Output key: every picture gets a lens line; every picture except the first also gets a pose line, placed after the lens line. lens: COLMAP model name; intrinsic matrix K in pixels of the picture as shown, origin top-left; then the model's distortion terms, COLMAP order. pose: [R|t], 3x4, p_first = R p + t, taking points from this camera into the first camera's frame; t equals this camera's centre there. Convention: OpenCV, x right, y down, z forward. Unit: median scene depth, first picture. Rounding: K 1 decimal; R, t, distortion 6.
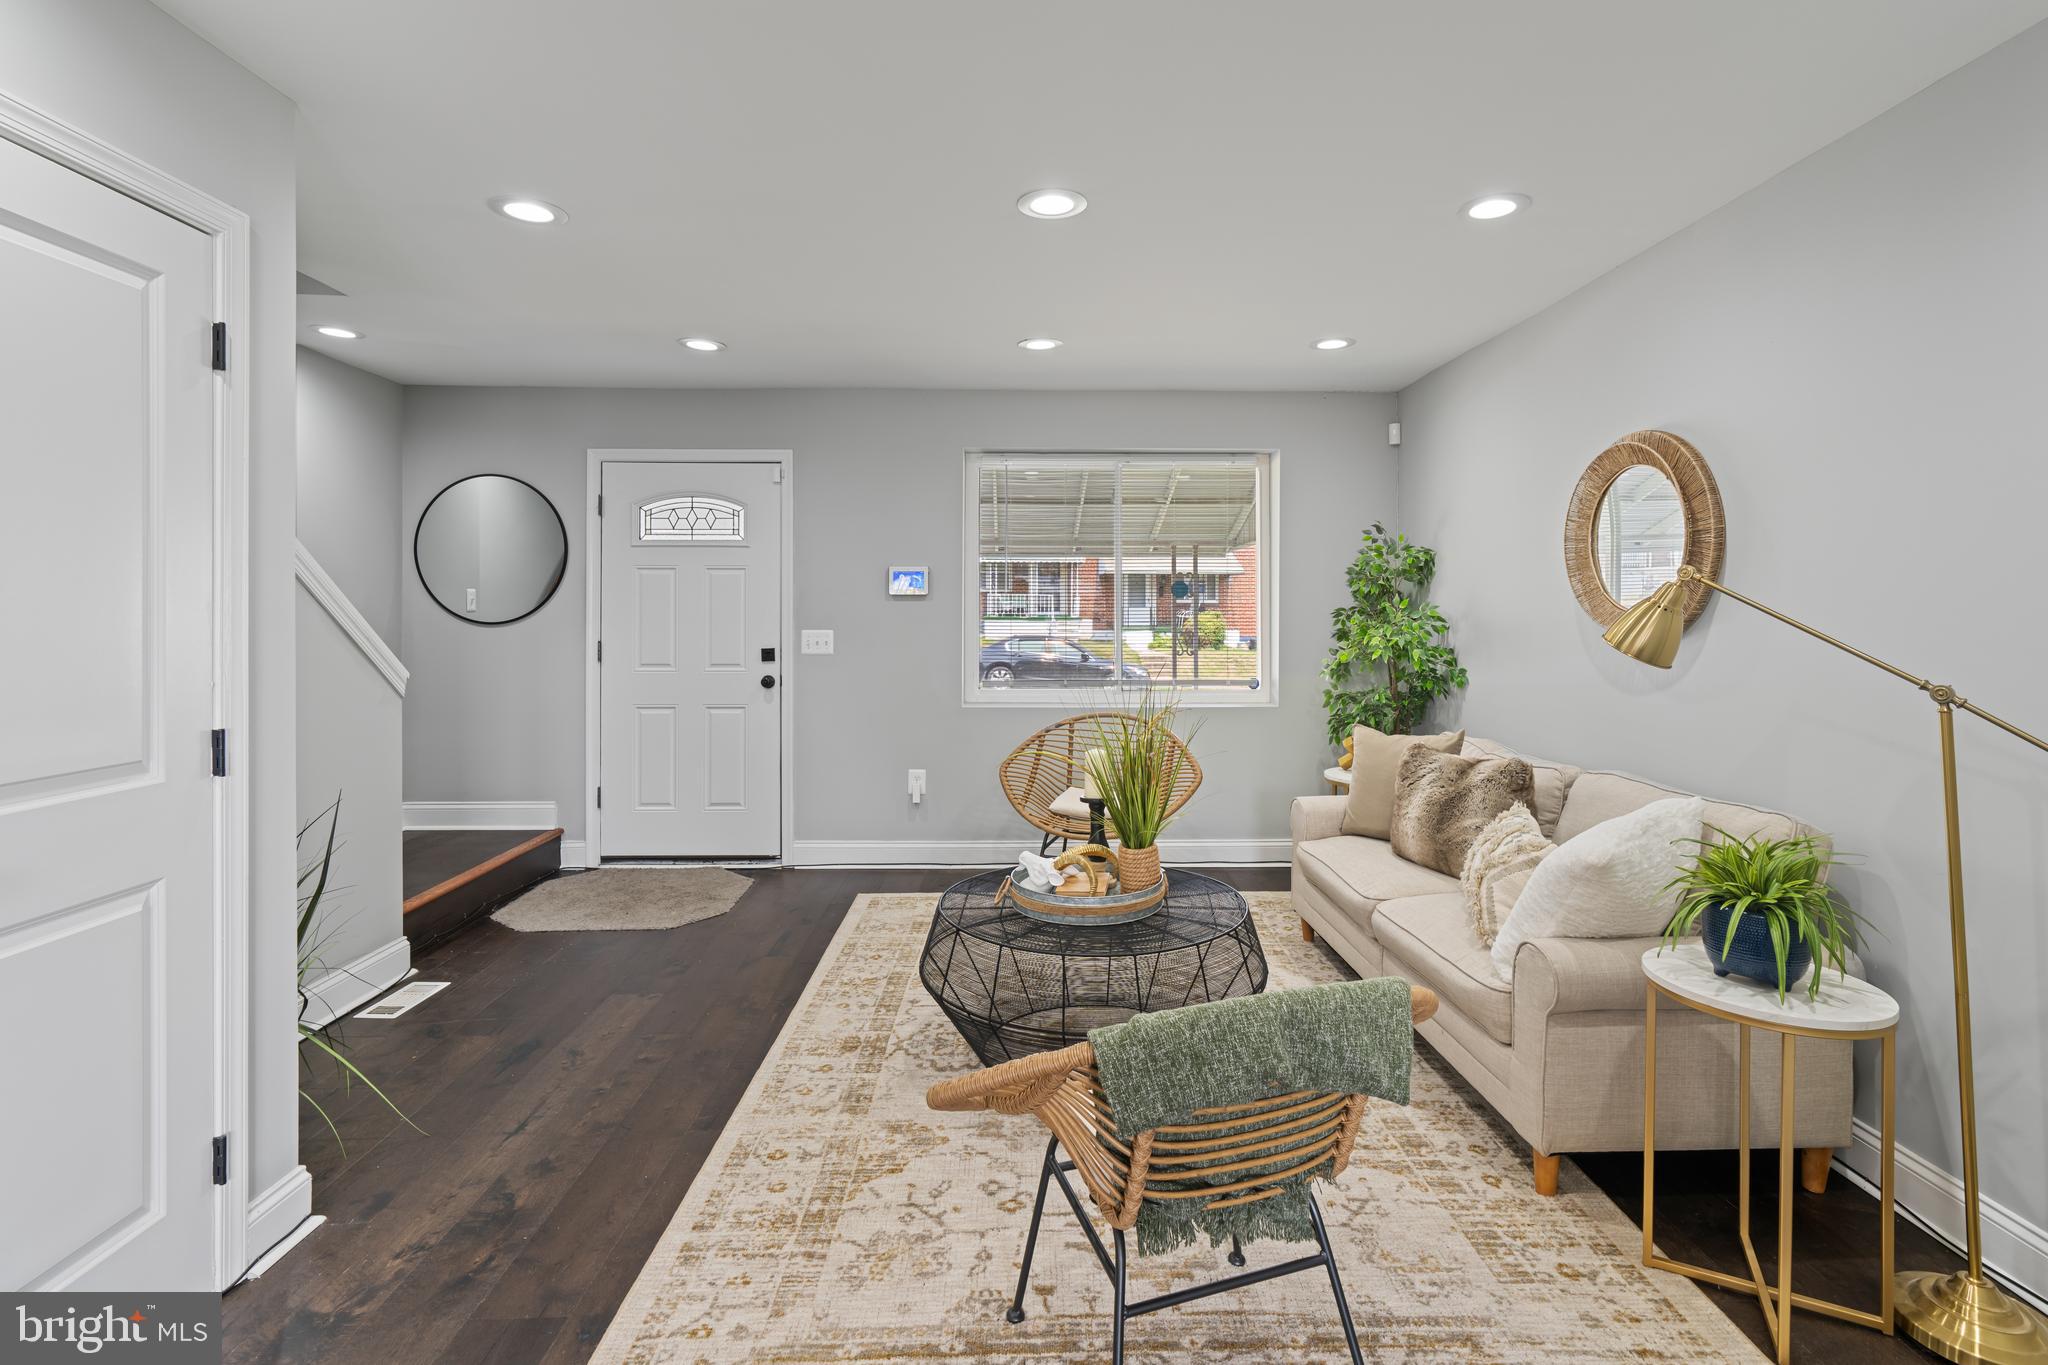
lens RADIAL K [[955.6, 0, 1030.1], [0, 955.6, 610.0], [0, 0, 1]] dist [-0.005218, 0.000154]
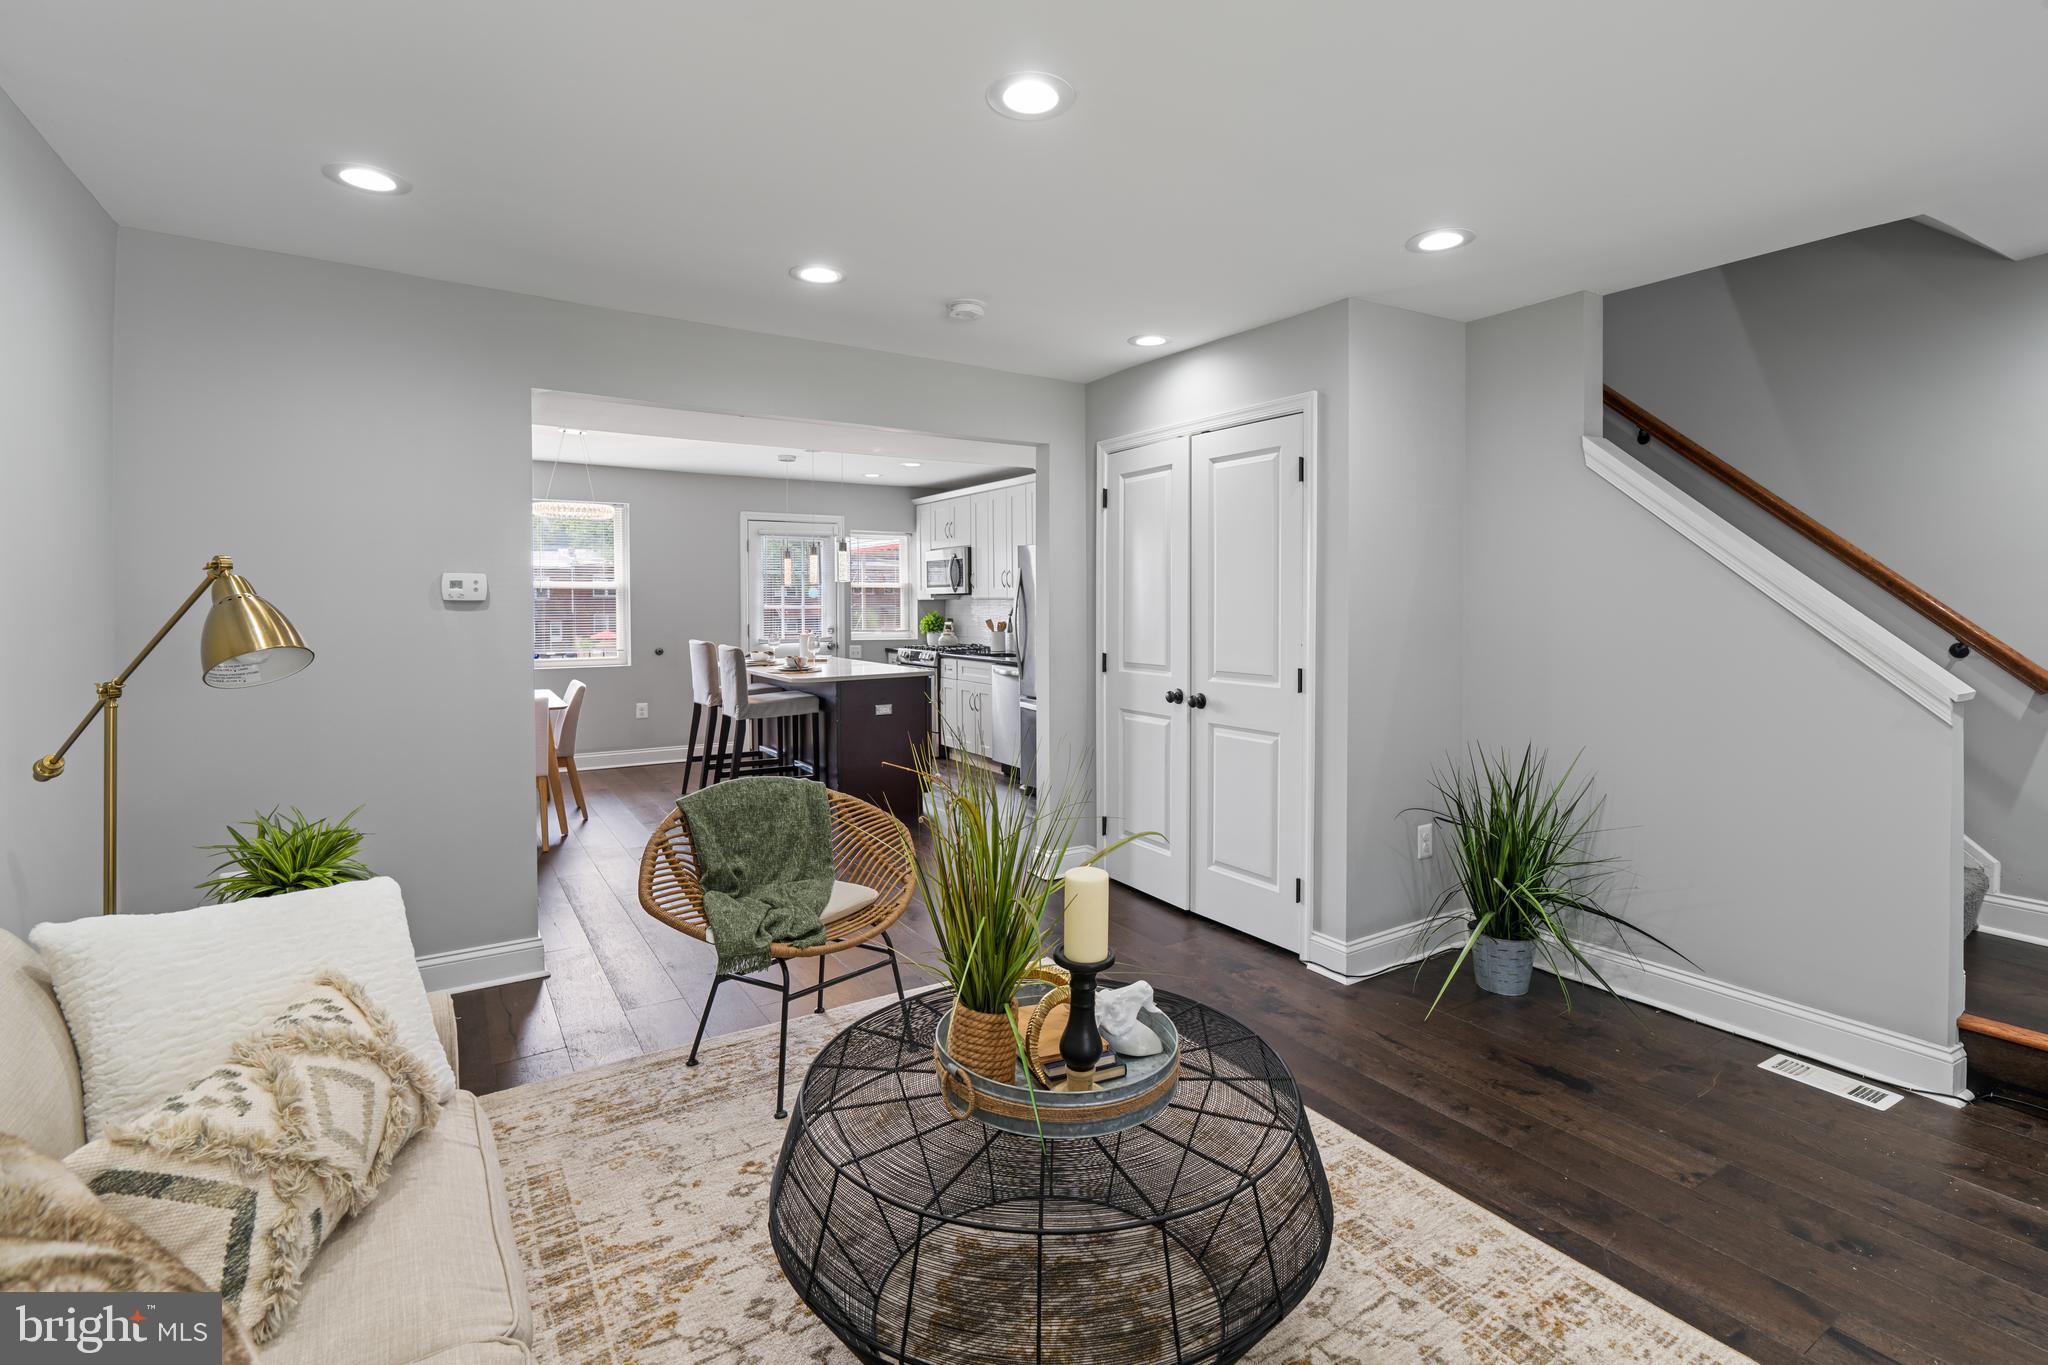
lens RADIAL K [[955.6, 0, 1040.4], [0, 955.6, 615.4], [0, 0, 1]] dist [-0.005218, 0.000154]
pose [[-0.847184, 0.003373, -0.531289, 0.248826], [-0.004012, 0.999911, 0.012746, -0.001215], [0.531284, 0.012929, -0.847095, 0.937085]]
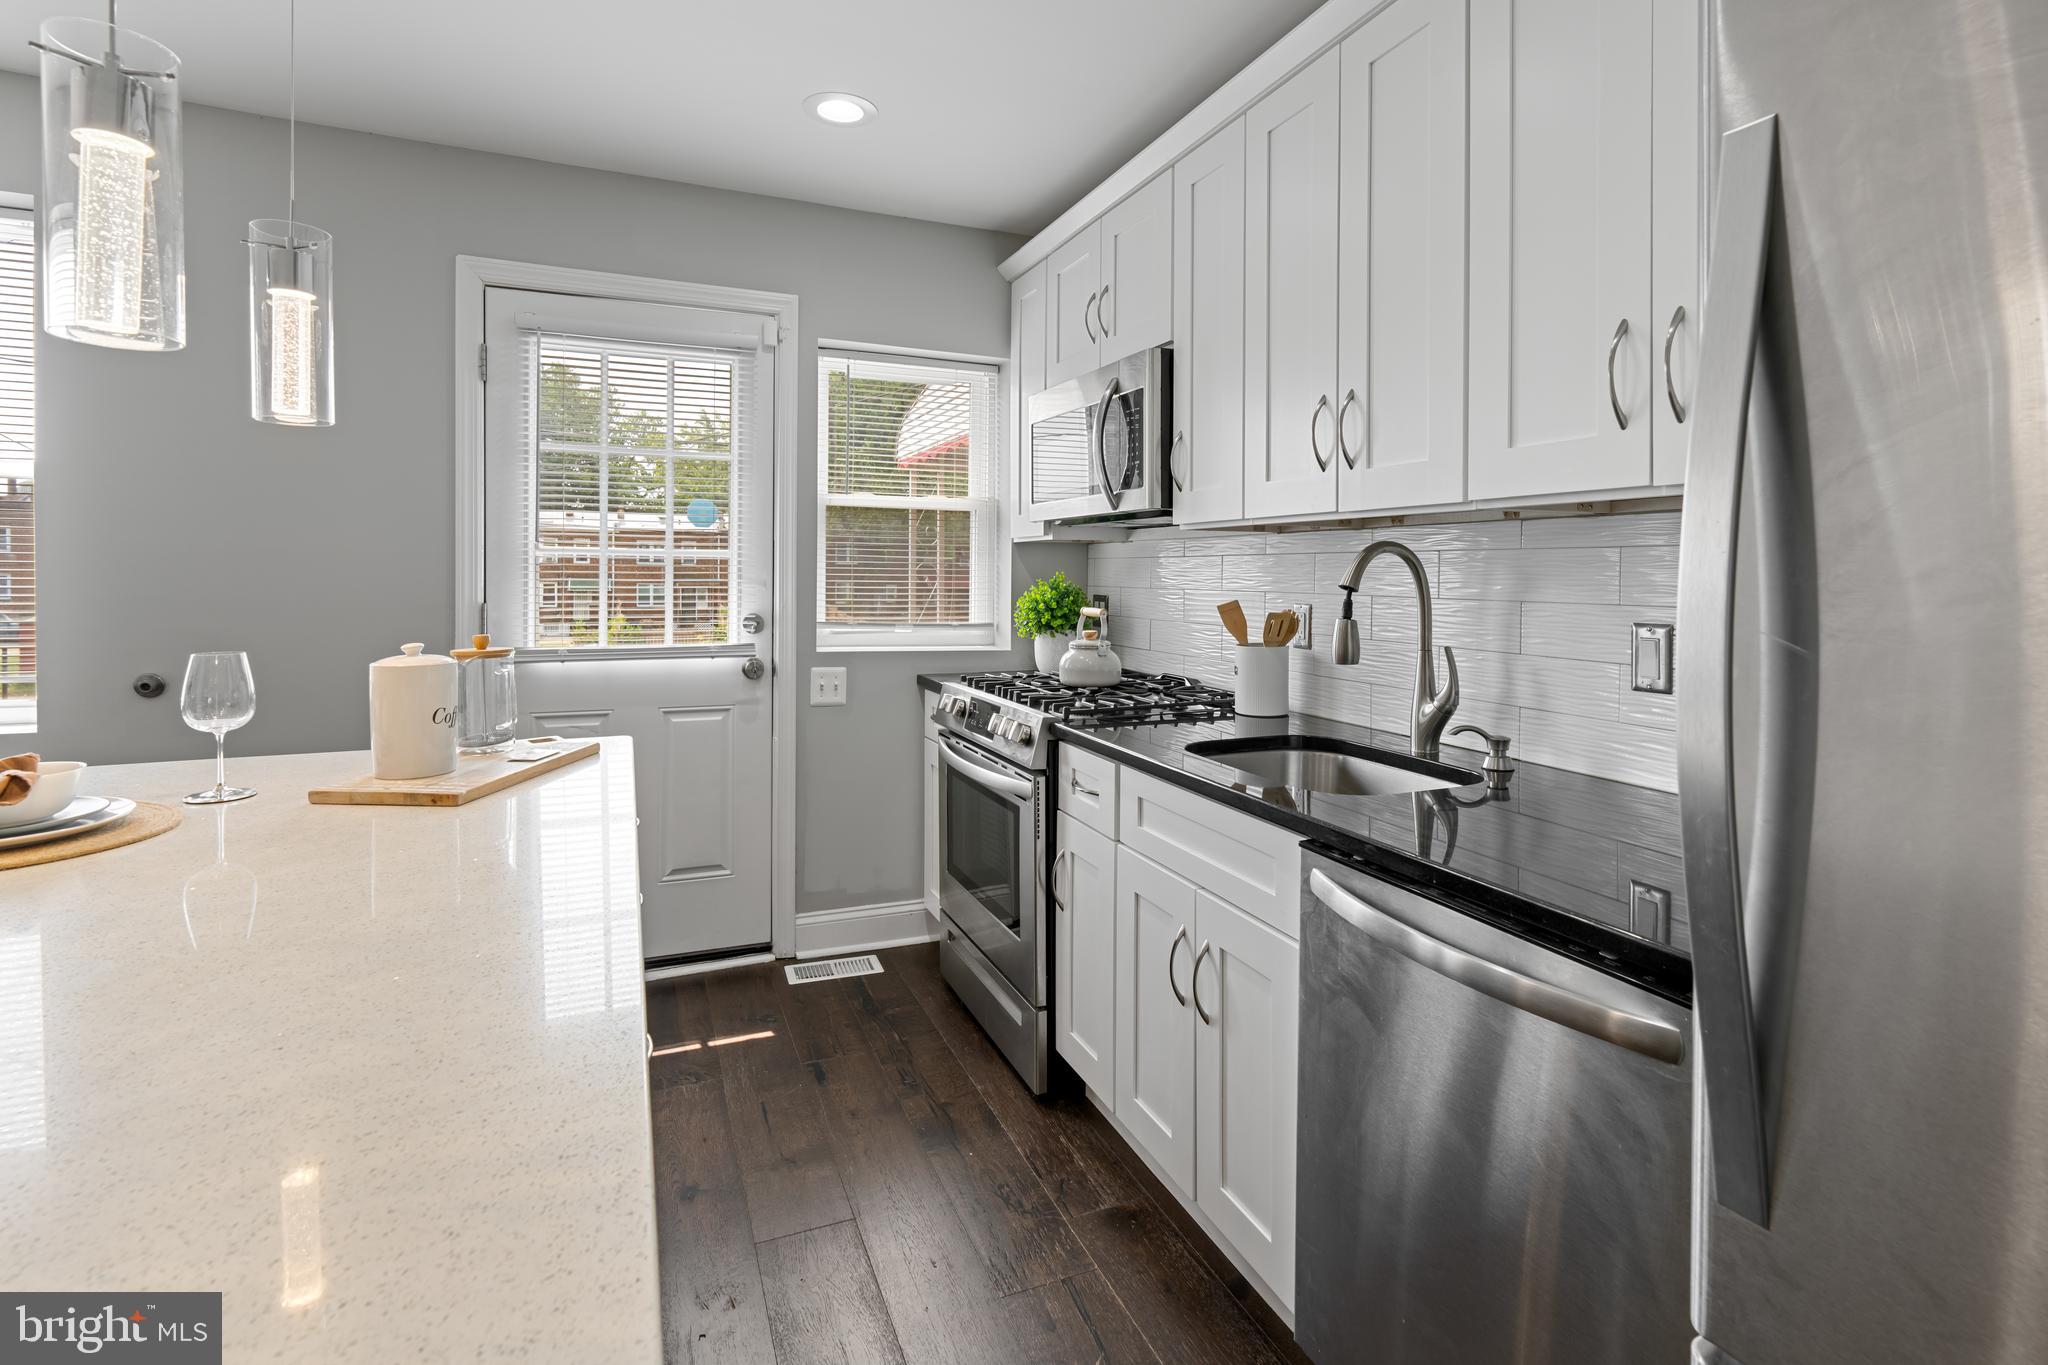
lens RADIAL K [[955.6, 0, 1028.2], [0, 955.6, 577.0], [0, 0, 1]] dist [-0.005218, 0.000154]
pose [[-0.928933, -0.016221, -0.369892, -0.332630], [-0.019038, 0.999811, 0.003966, 0.015971], [0.369758, 0.010726, -0.929066, -0.201120]]
